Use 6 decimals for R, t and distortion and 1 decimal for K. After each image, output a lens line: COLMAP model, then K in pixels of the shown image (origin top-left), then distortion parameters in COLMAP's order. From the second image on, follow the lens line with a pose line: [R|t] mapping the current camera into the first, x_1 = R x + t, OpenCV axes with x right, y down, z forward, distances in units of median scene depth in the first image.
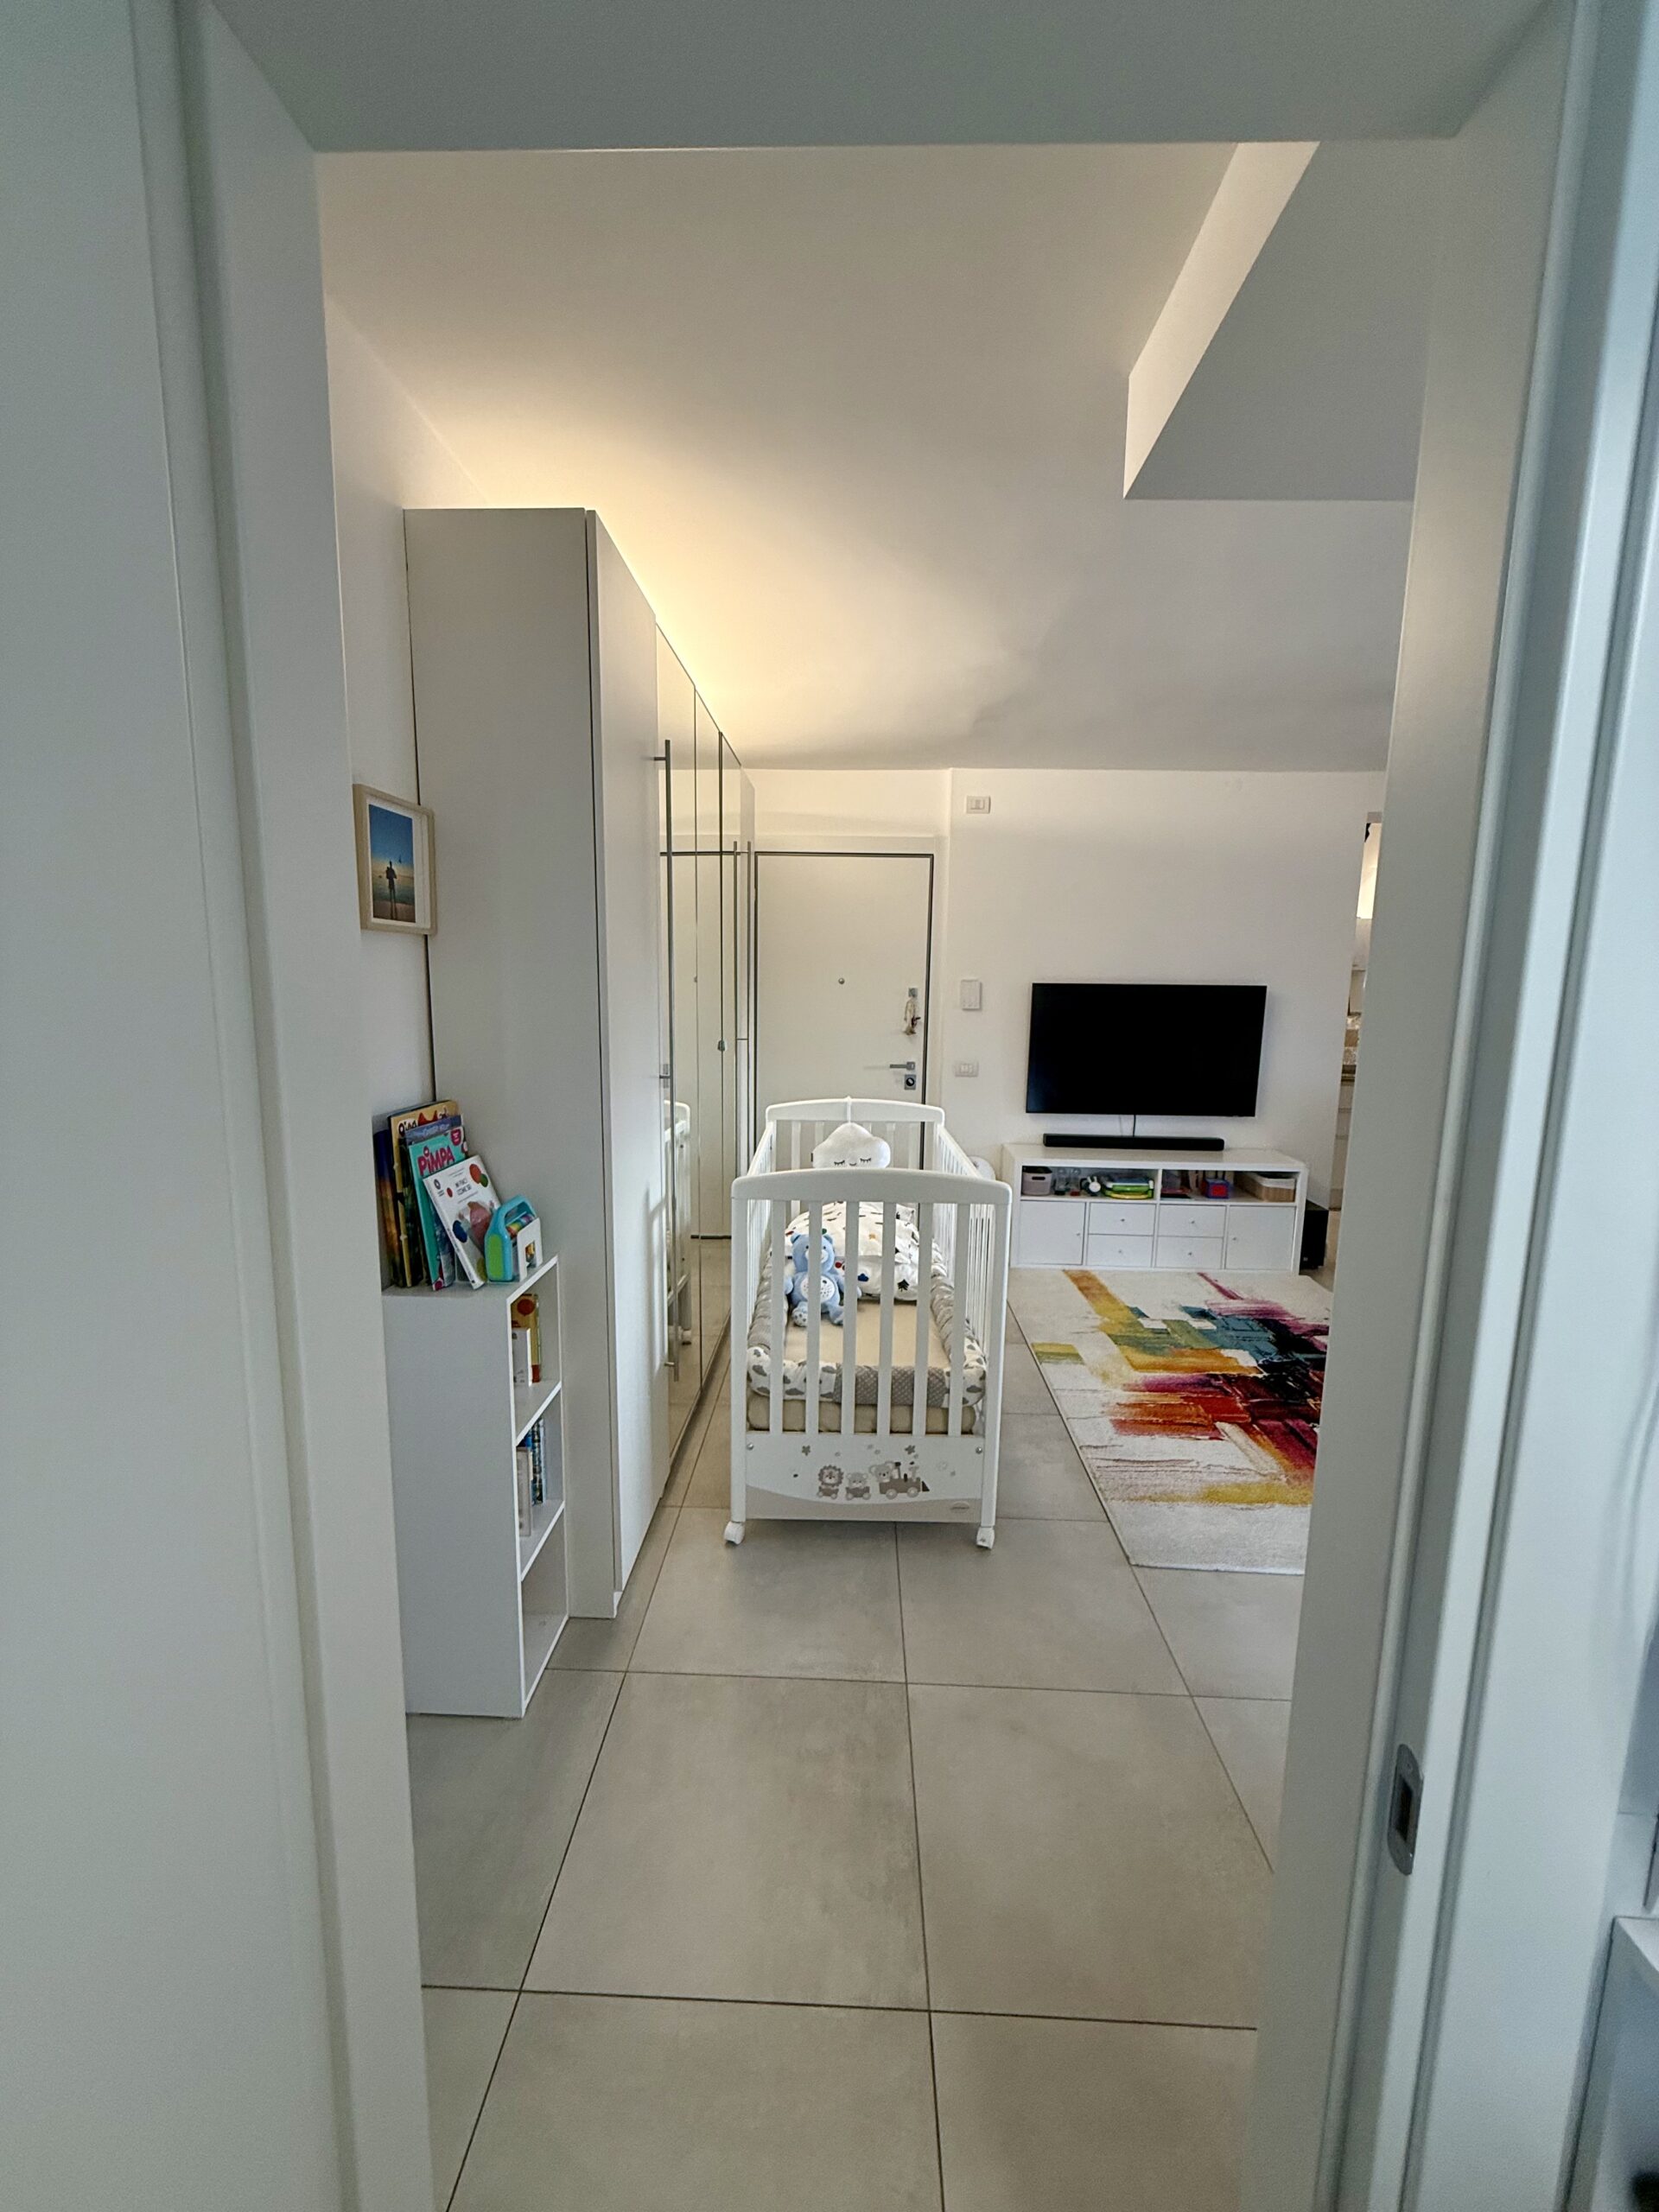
lens RADIAL K [[878.3, 0, 827.6], [0, 878.3, 1097.1], [0, 0, 1]] dist [-0.000507, 0.000181]
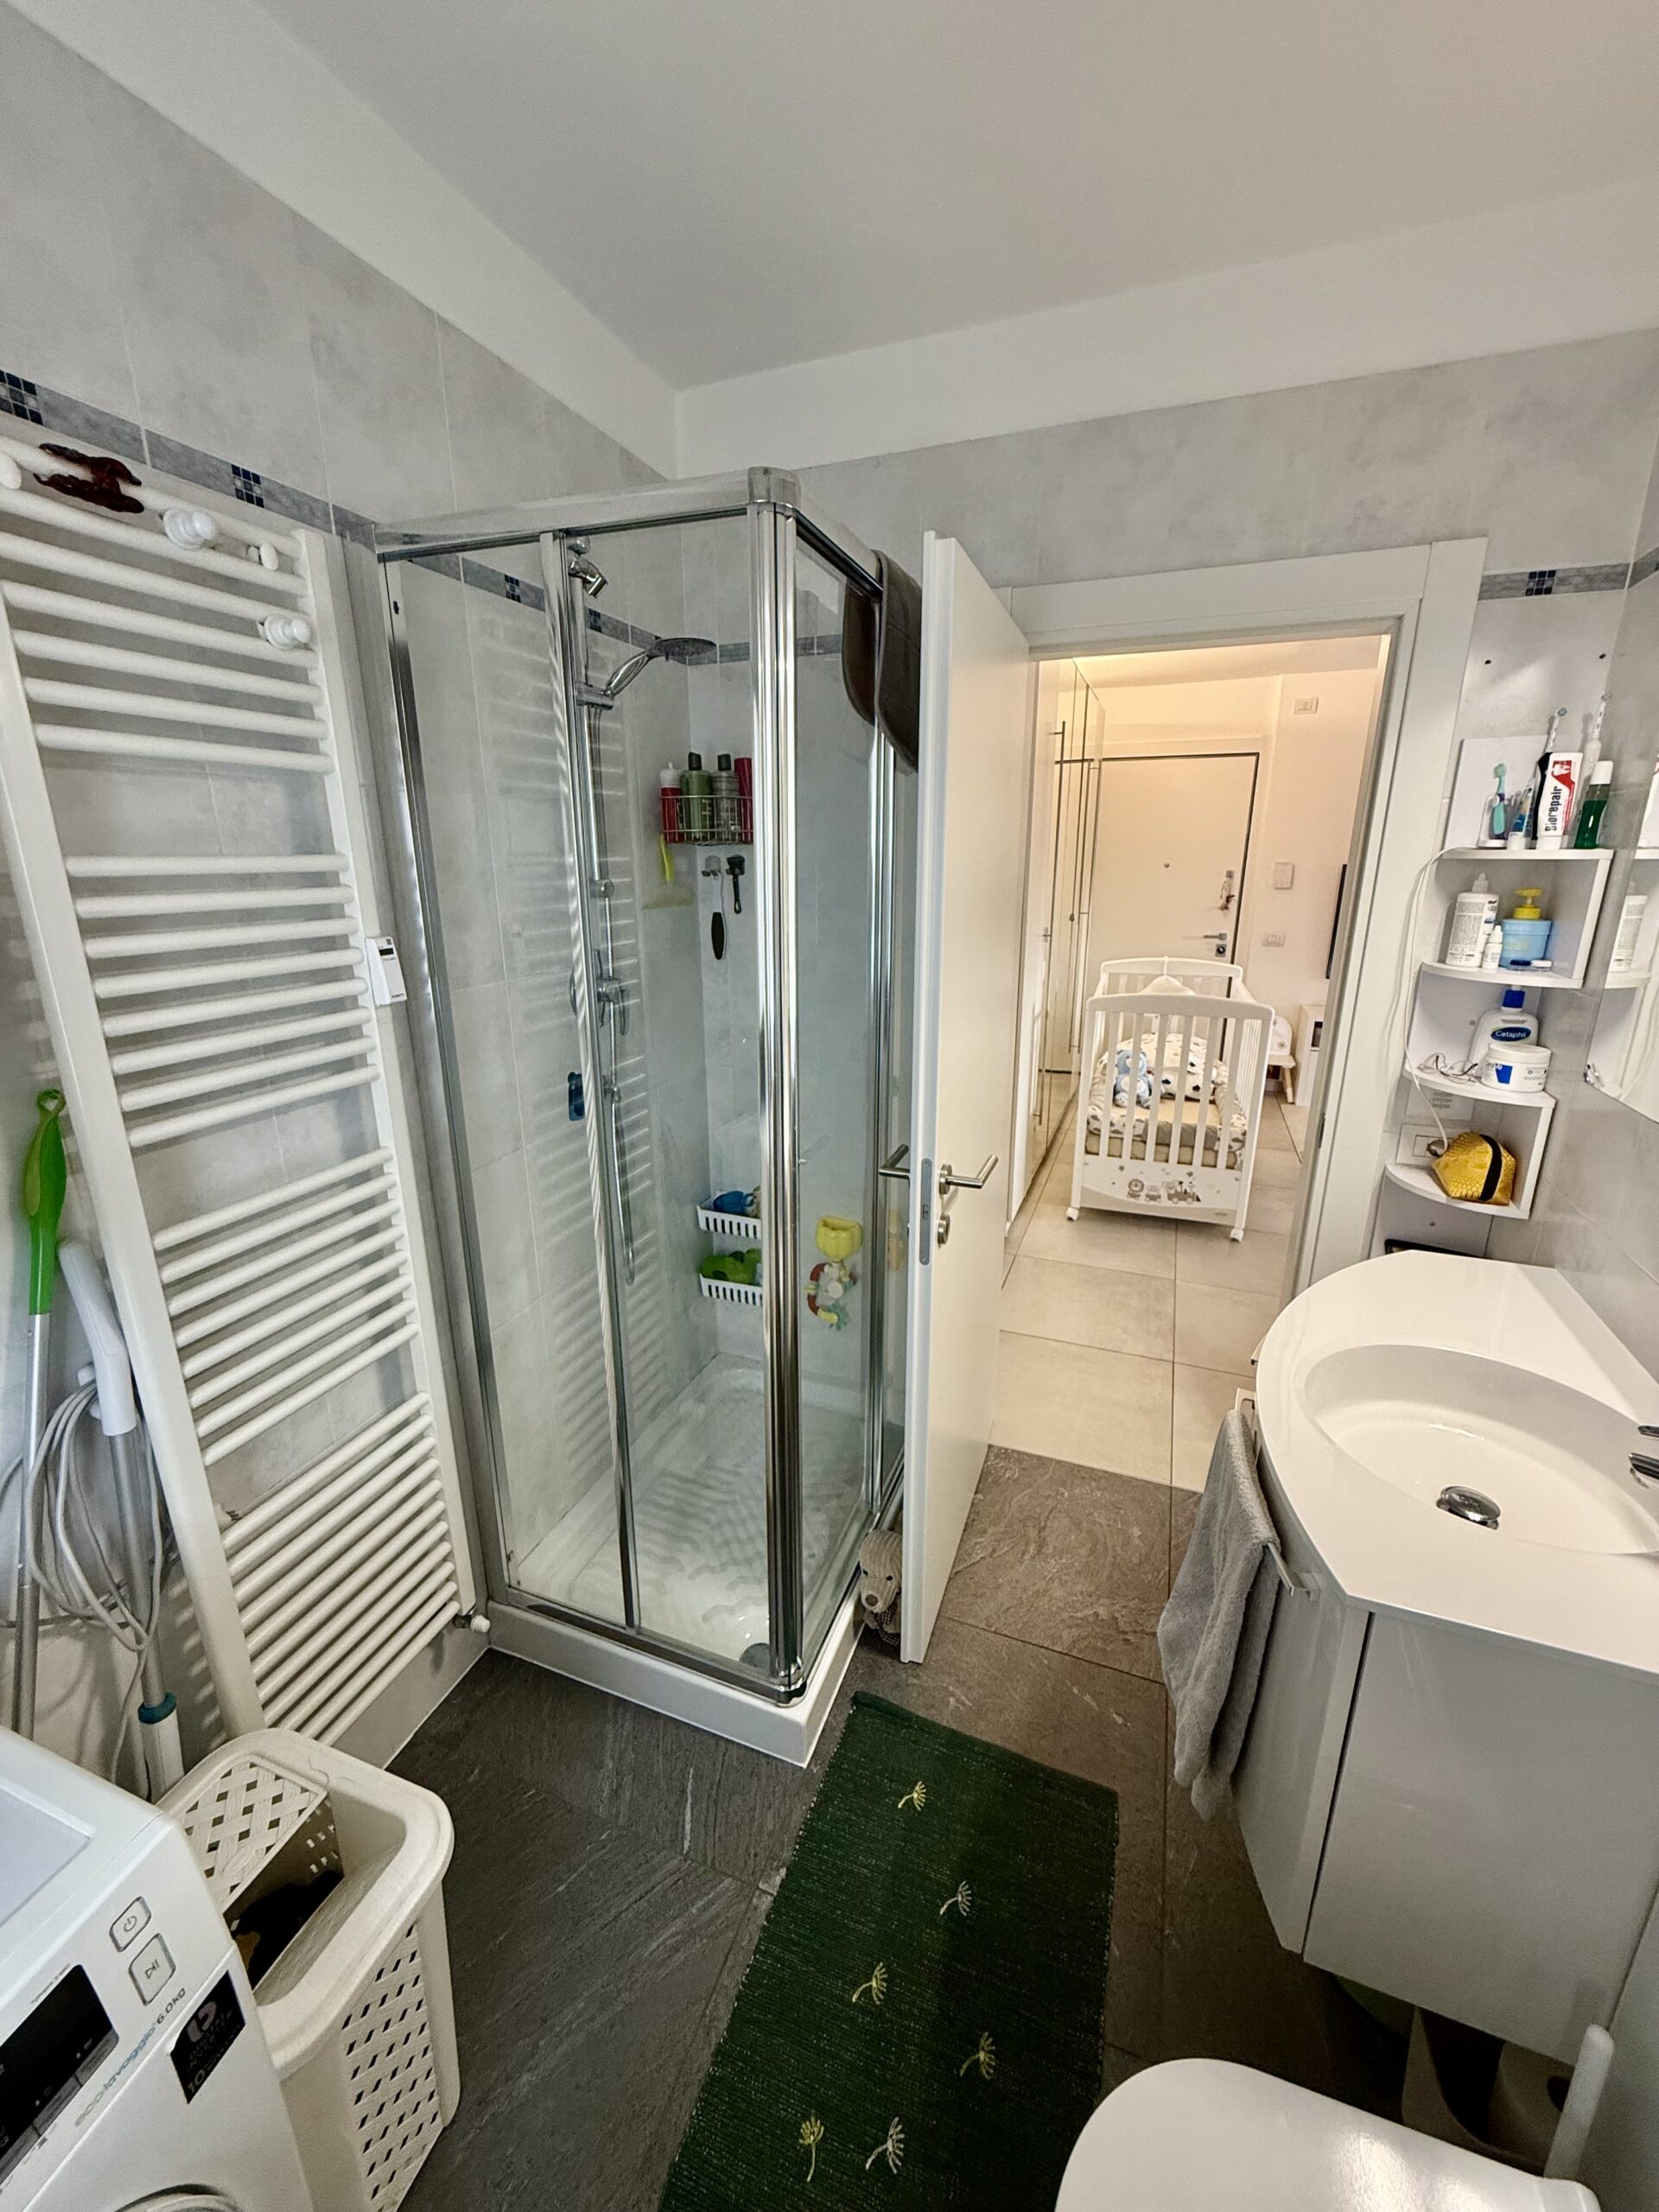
lens RADIAL K [[878.3, 0, 836.6], [0, 878.3, 1099.5], [0, 0, 1]] dist [-0.000507, 0.000181]
pose [[0.945826, 0.070505, -0.316928, -0.016965], [-0.025693, 0.989329, 0.143413, 0.054460], [0.323657, -0.127501, 0.937544, -0.679642]]
